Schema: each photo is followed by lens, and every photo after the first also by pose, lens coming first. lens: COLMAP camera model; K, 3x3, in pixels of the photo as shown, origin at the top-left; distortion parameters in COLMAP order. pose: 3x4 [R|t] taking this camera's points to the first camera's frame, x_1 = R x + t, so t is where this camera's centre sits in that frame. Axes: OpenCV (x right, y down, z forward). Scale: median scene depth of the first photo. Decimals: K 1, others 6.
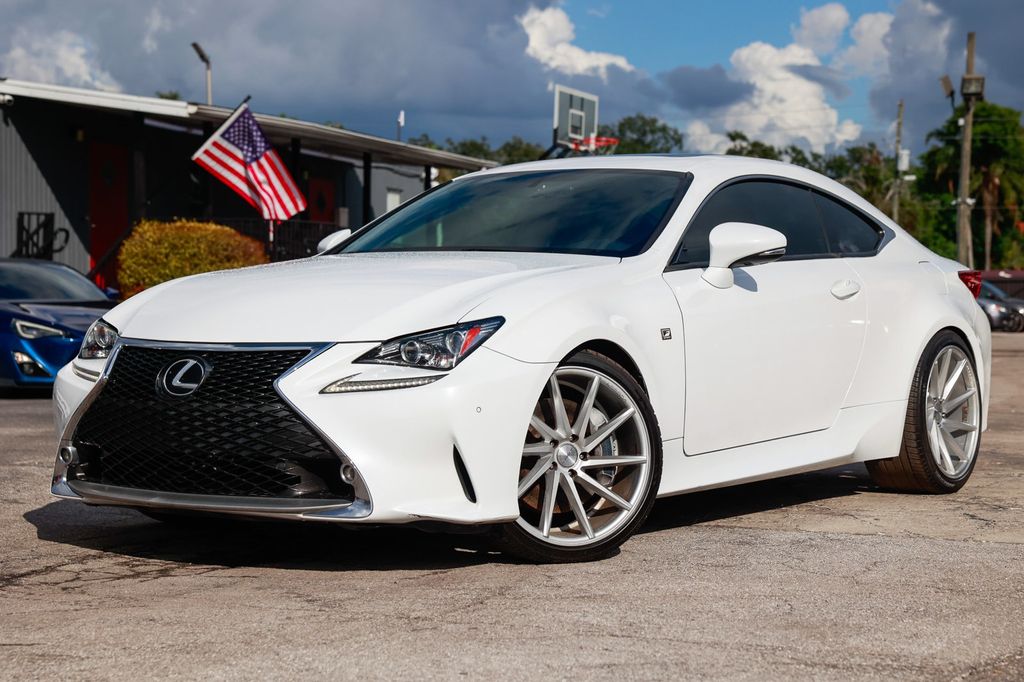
lens RADIAL K [[2134.1, 0, 511.5], [0, 2134.1, 341.6], [0, 0, 1]] dist [0.033421, 0.000000]
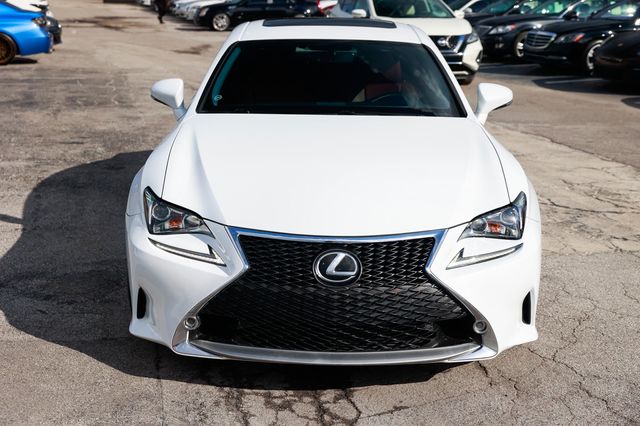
lens RADIAL K [[887.4, 0, 318.0], [0, 887.4, 216.1], [0, 0, 1]] dist [0.142261, 0.000000]
pose [[0.824406, -0.141175, 0.548110, -0.456632], [0.003597, 0.969681, 0.244347, -0.144936], [-0.565988, -0.199469, 0.799919, 0.594331]]
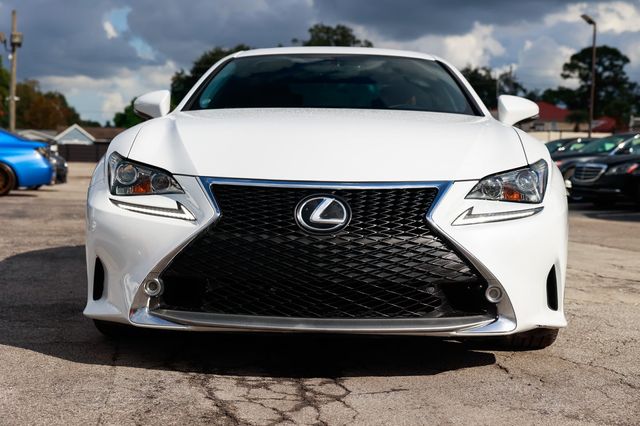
lens RADIAL K [[991.7, 0, 320.8], [0, 991.7, 209.9], [0, 0, 1]] dist [0.178850, 0.000000]
pose [[0.842337, -0.022381, 0.538486, -0.435199], [0.000671, 0.999180, 0.040480, -0.005831], [-0.538950, -0.033736, 0.841662, 0.578354]]
